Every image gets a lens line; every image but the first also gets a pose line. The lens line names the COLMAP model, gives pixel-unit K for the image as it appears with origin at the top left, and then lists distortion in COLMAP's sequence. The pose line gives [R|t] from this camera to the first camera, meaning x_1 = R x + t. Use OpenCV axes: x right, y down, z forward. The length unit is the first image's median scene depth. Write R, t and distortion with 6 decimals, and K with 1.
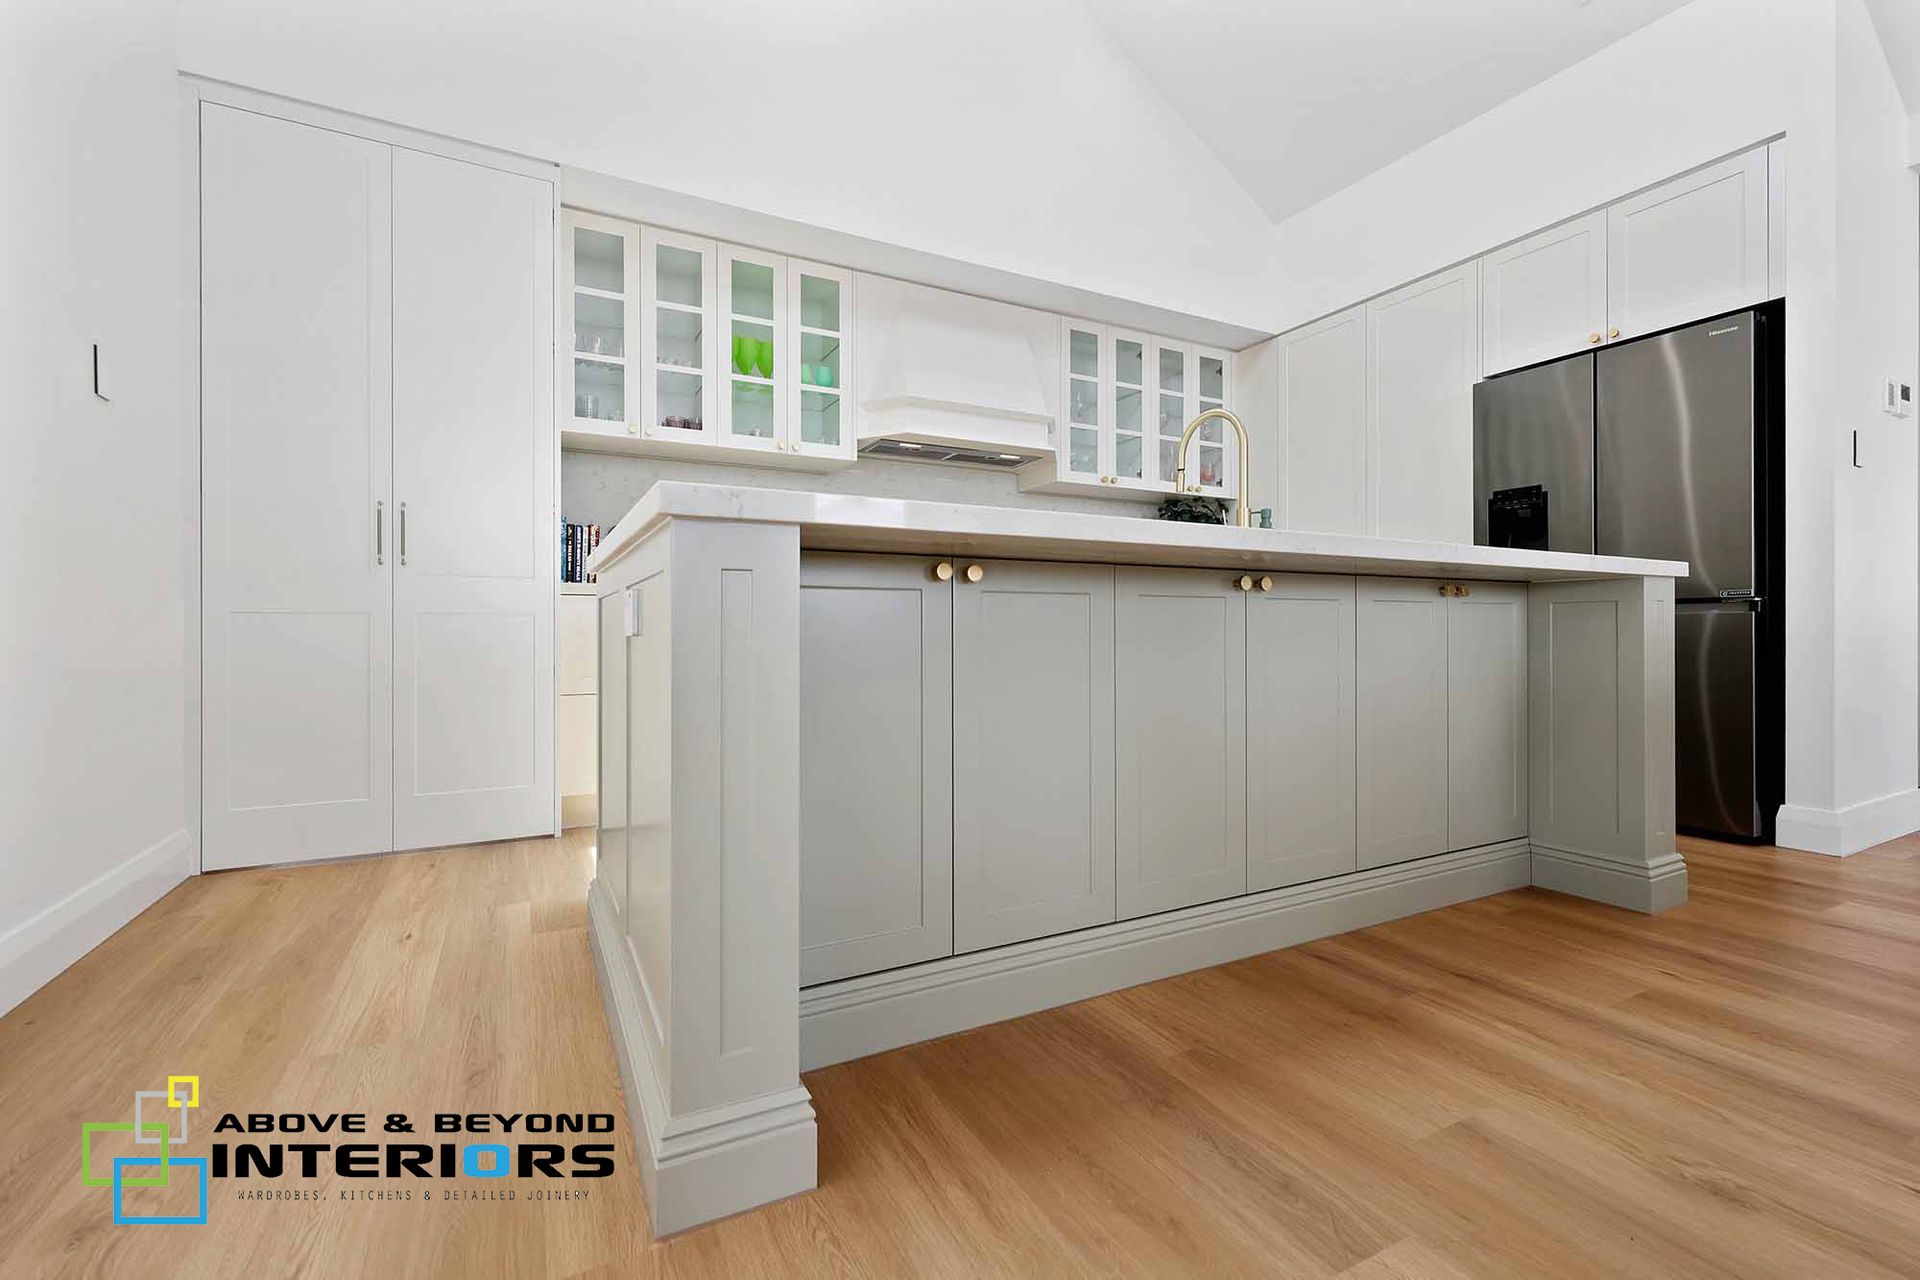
lens RADIAL K [[815.7, 0, 948.6], [0, 815.7, 638.6], [0, 0, 1]] dist [0.000088, 0.000588]
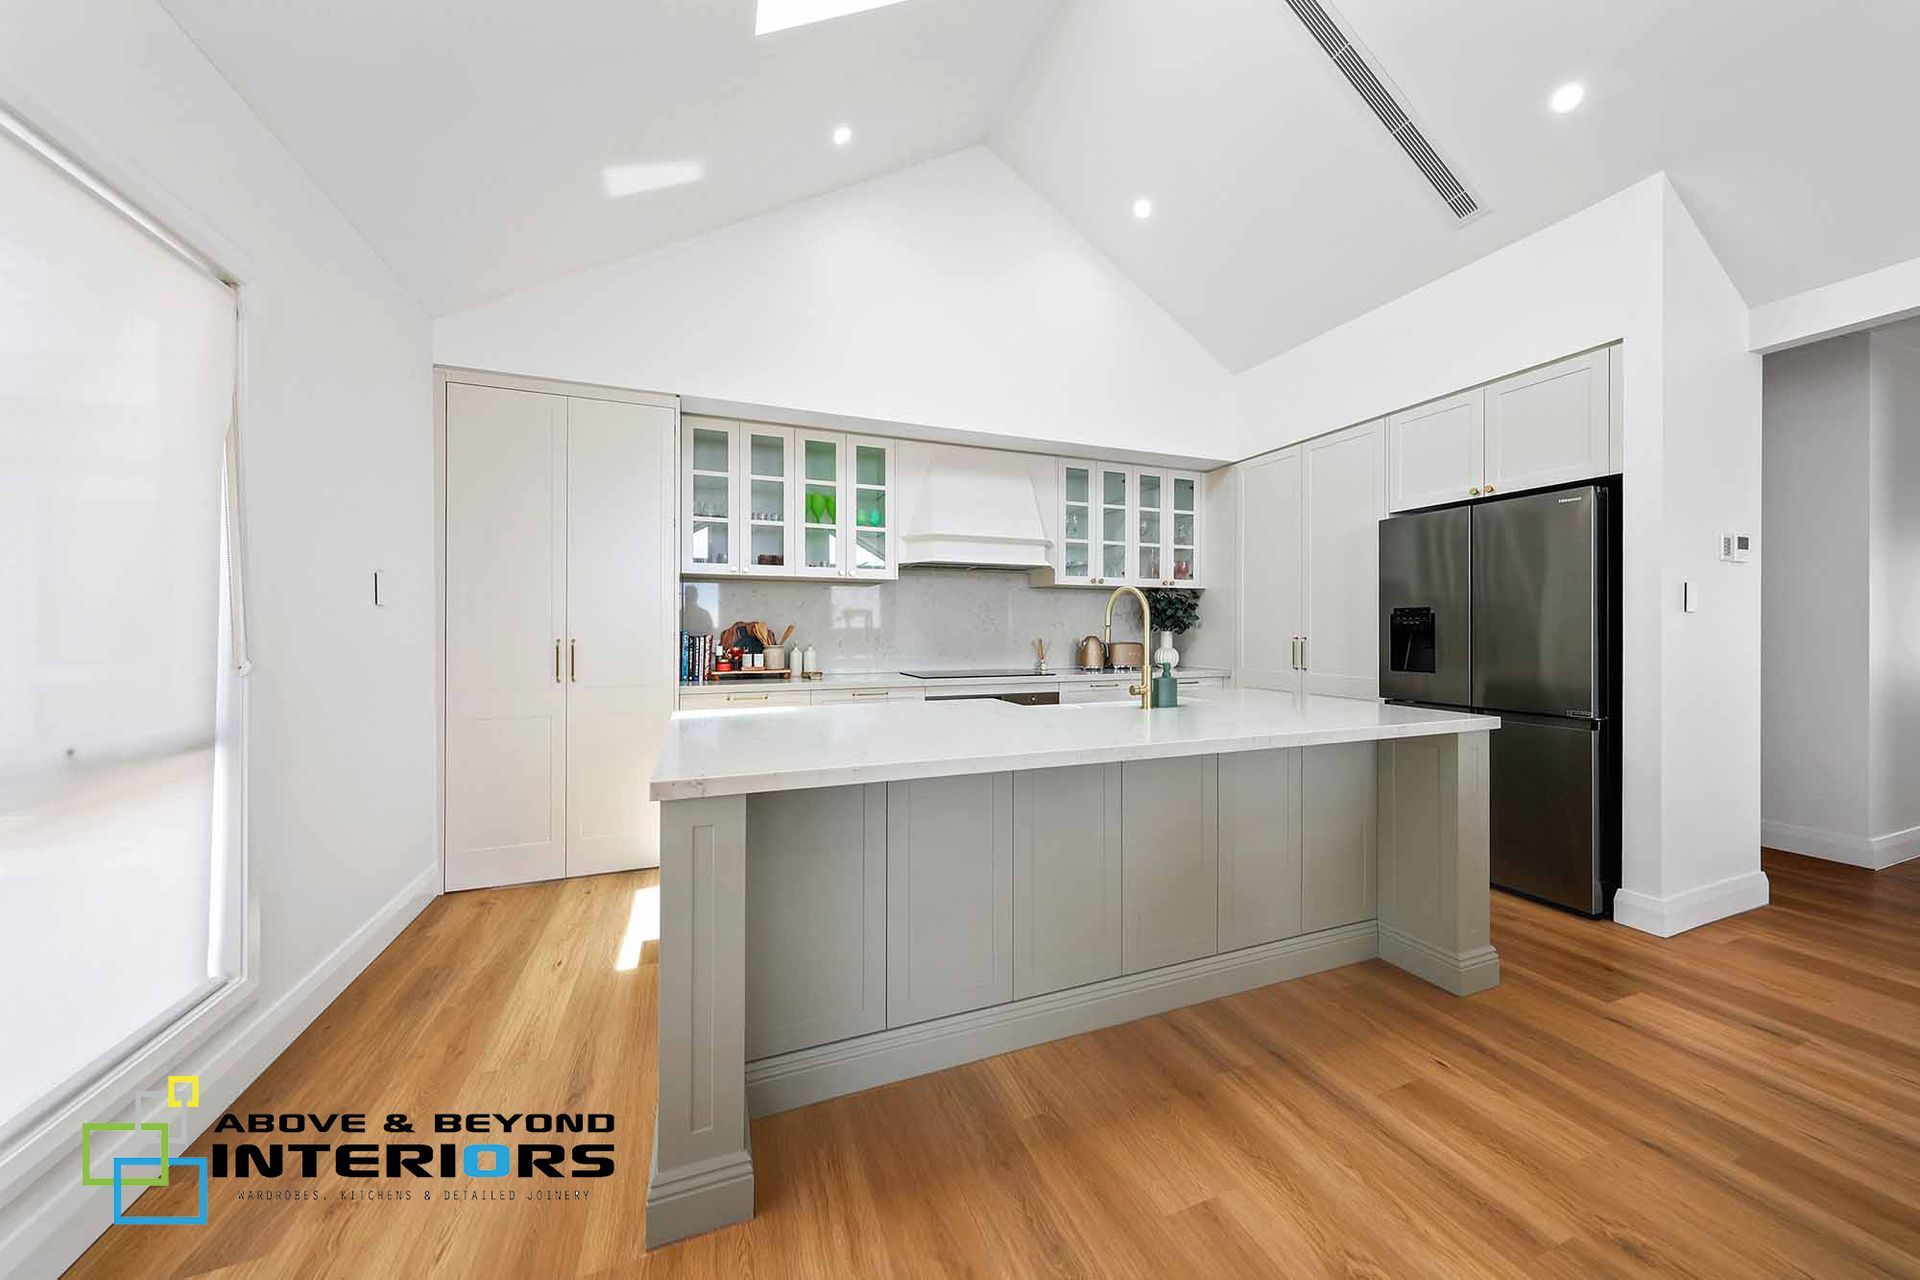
lens RADIAL K [[645.8, 0, 954.2], [0, 645.8, 635.6], [0, 0, 1]] dist [-0.001399, 0.000561]
pose [[0.993659, 0.002862, -0.112396, 0.118163], [-0.002838, 0.999996, 0.000370, -0.147087], [0.112397, -0.000049, 0.993663, -0.061806]]
